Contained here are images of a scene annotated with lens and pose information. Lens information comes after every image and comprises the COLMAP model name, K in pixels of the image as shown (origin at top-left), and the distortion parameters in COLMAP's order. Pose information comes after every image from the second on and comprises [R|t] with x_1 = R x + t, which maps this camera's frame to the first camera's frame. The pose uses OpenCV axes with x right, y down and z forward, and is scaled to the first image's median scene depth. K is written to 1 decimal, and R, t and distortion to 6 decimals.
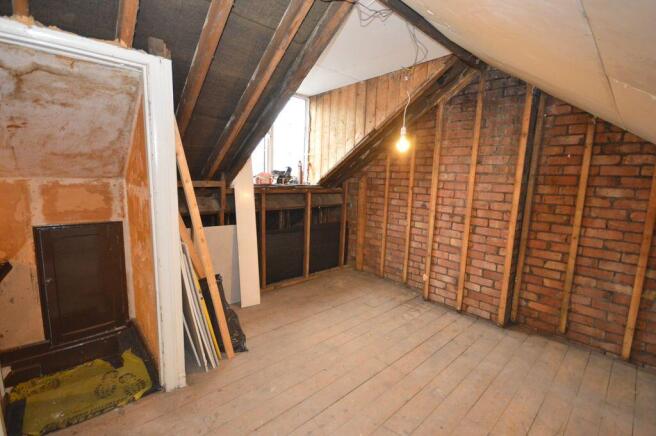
lens RADIAL K [[292.0, 0, 327.2], [0, 292.0, 222.5], [0, 0, 1]] dist [0.000766, 0.000181]
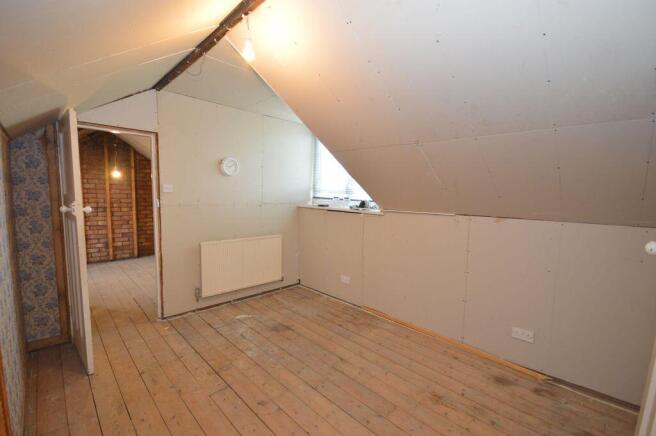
lens RADIAL K [[292.0, 0, 327.9], [0, 292.0, 219.6], [0, 0, 1]] dist [0.000766, 0.000181]
pose [[-0.015533, -0.132029, 0.991124, -1.370294], [0.123470, 0.983404, 0.132935, -0.019089], [-0.992227, 0.124439, 0.001027, -0.370956]]
